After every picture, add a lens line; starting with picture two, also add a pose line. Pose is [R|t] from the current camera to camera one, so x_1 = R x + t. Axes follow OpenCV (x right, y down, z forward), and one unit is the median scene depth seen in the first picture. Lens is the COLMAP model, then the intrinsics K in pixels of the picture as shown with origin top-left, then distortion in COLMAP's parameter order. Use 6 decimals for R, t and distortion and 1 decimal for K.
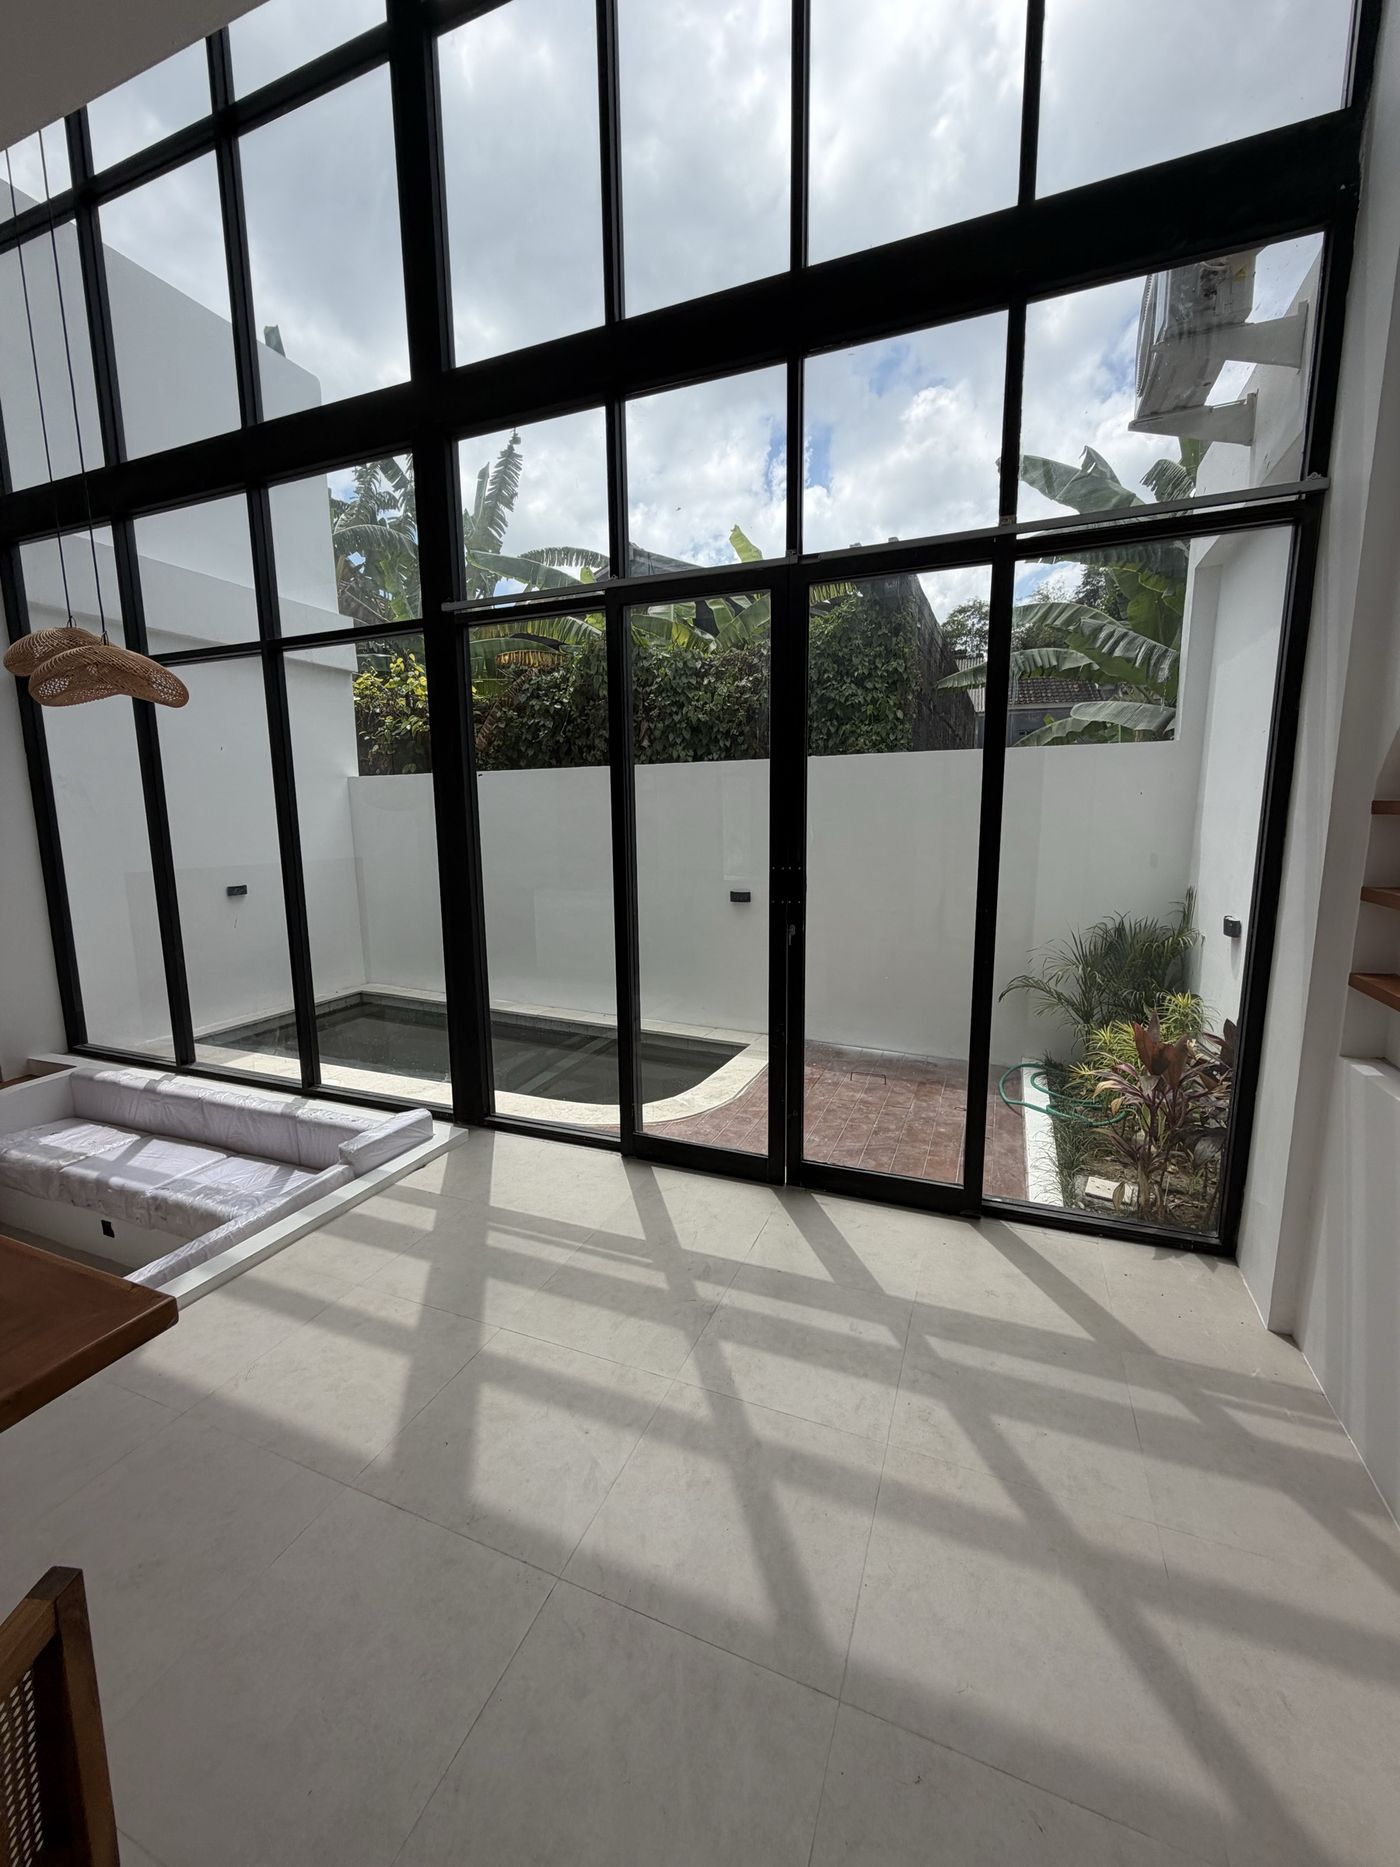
lens RADIAL K [[745.4, 0, 700.0], [0, 745.4, 933.5], [0, 0, 1]] dist [0.003654, -0.000117]
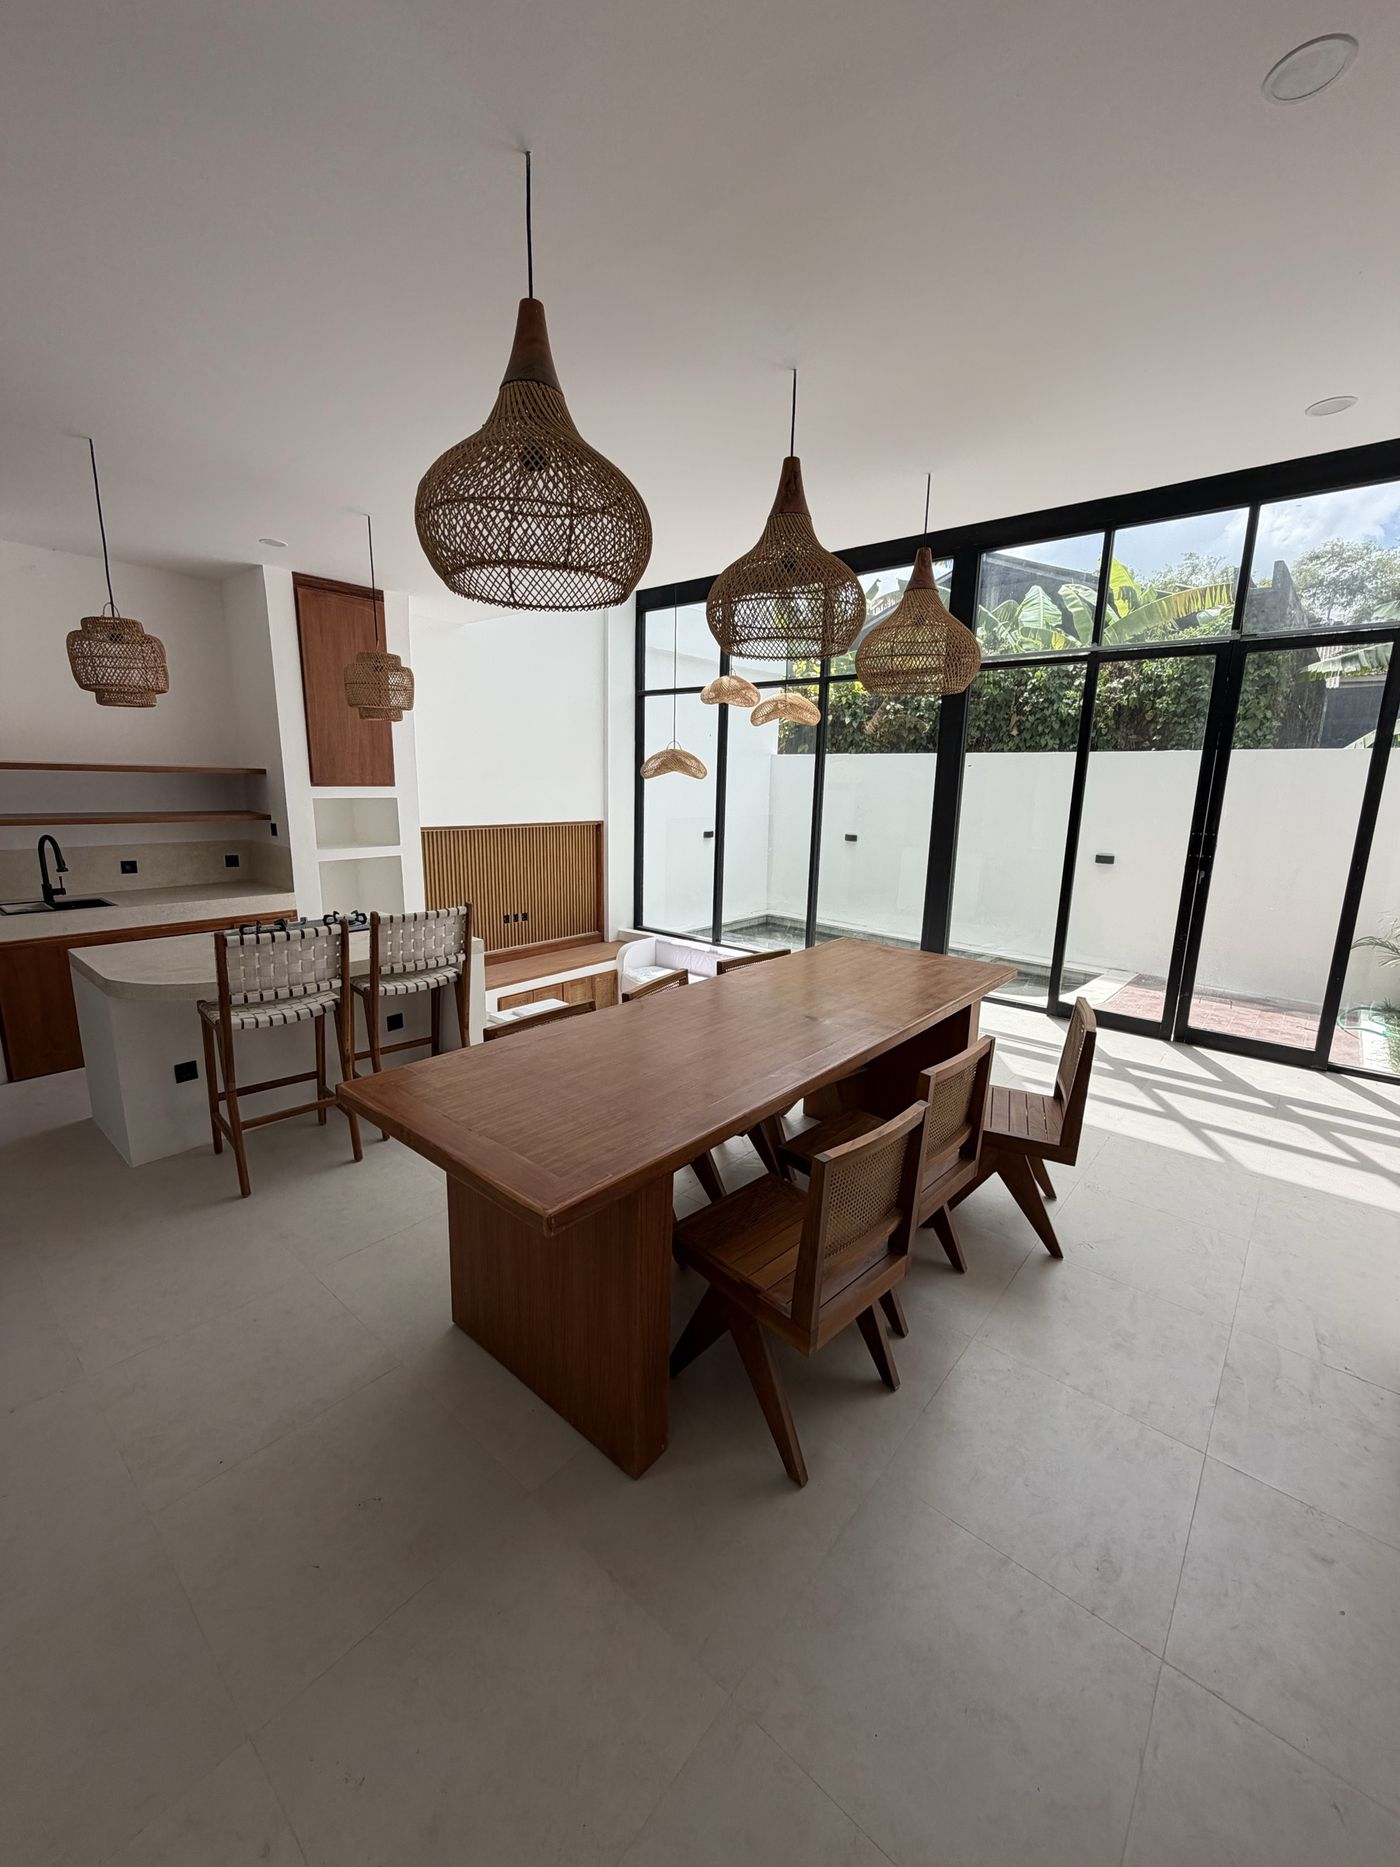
lens RADIAL K [[745.4, 0, 700.0], [0, 745.4, 933.5], [0, 0, 1]] dist [0.003654, -0.000117]
pose [[0.949489, 0.091051, -0.300301, -0.180974], [-0.078543, 0.995475, 0.053487, 0.055023], [0.303812, -0.027199, 0.952344, -0.372365]]
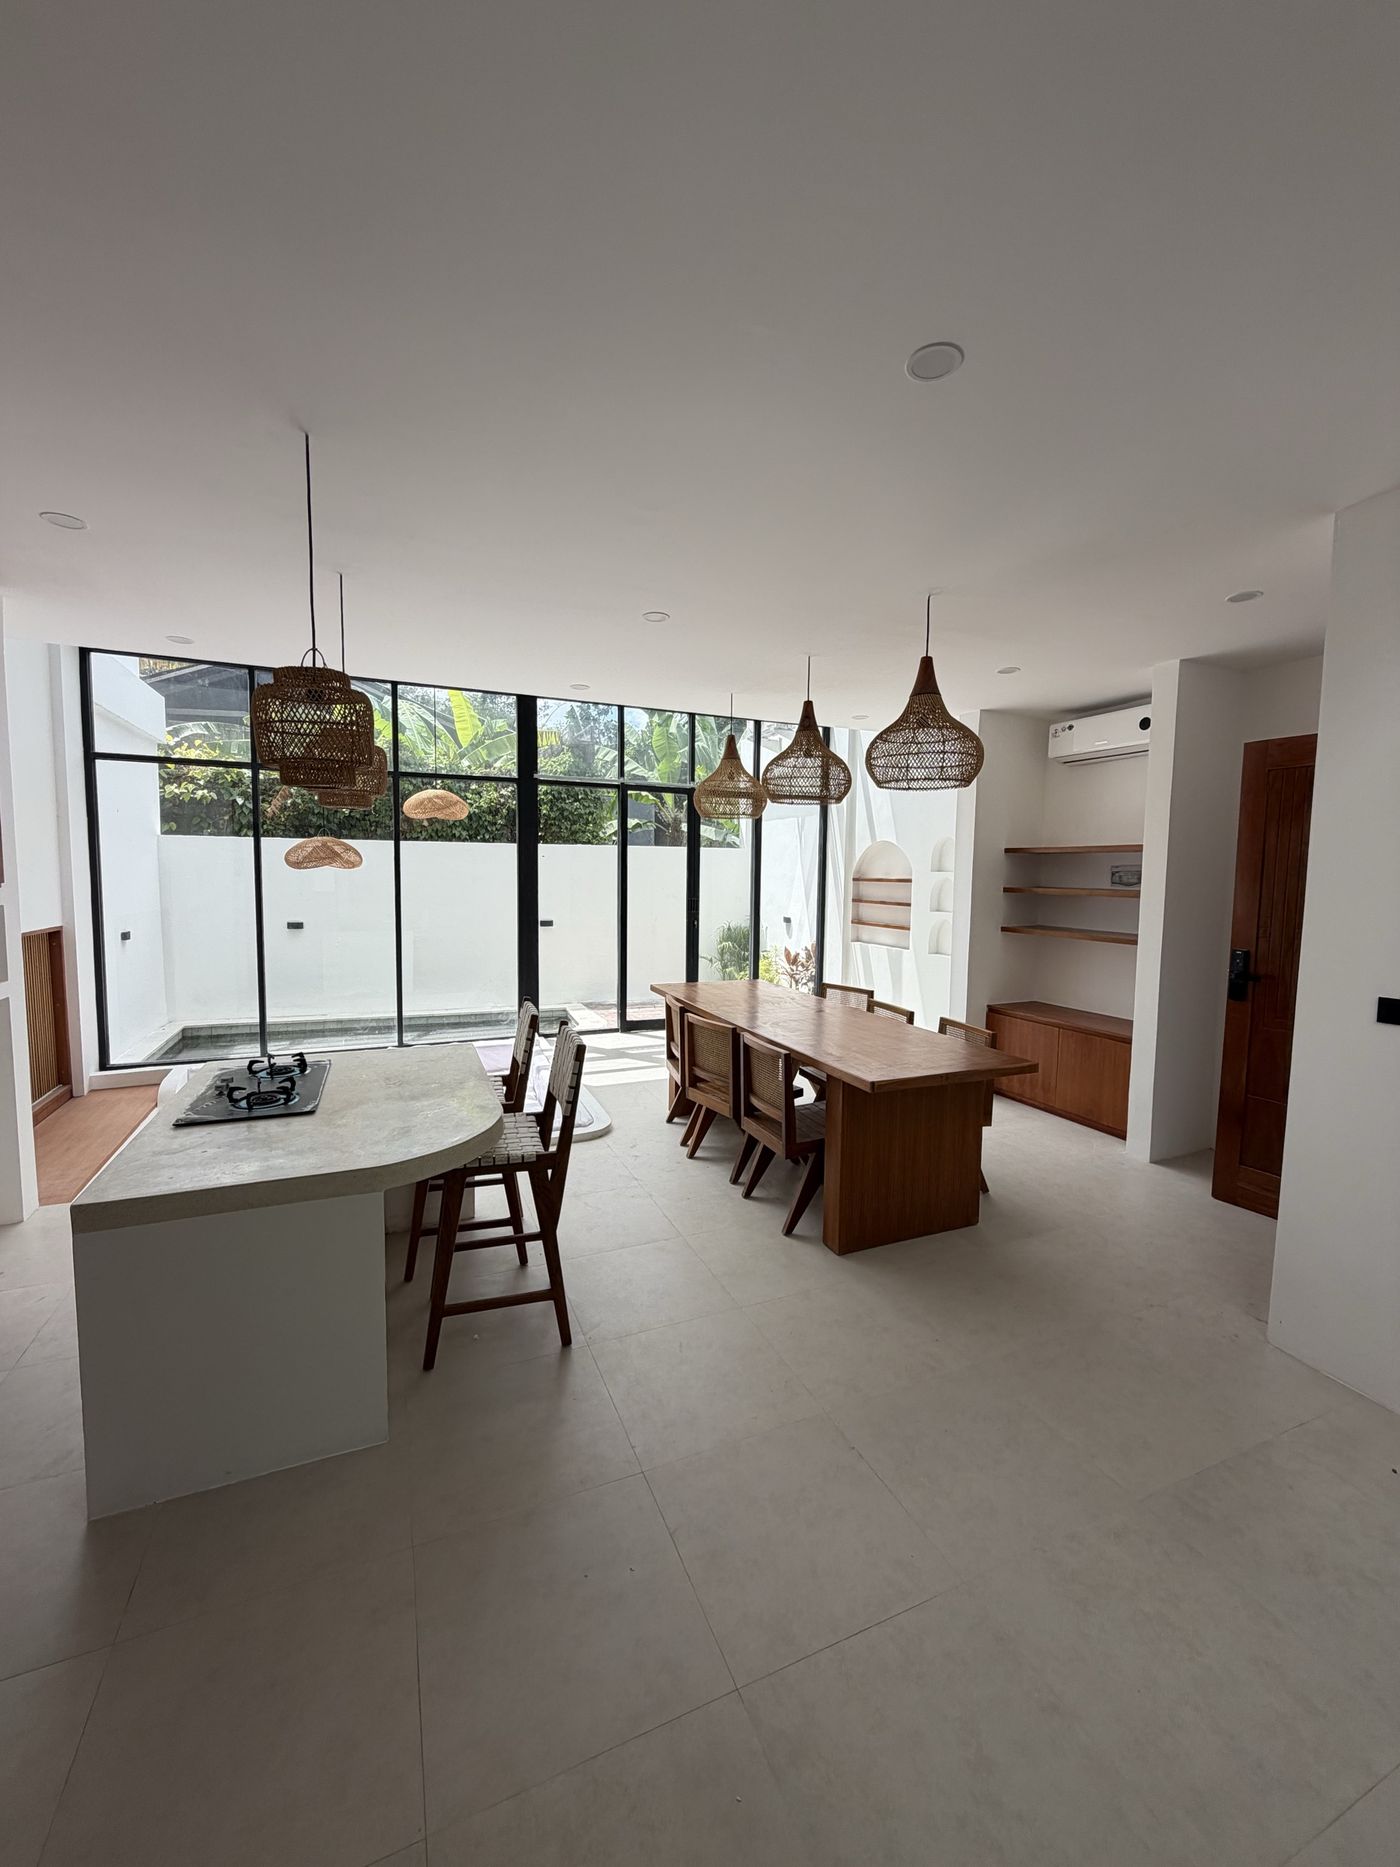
lens RADIAL K [[745.4, 0, 700.0], [0, 745.4, 933.5], [0, 0, 1]] dist [0.003654, -0.000117]
pose [[0.701489, -0.043100, 0.711375, -0.790897], [0.096571, 0.994712, -0.034962, 0.057490], [-0.706107, 0.093224, 0.701942, -0.376252]]
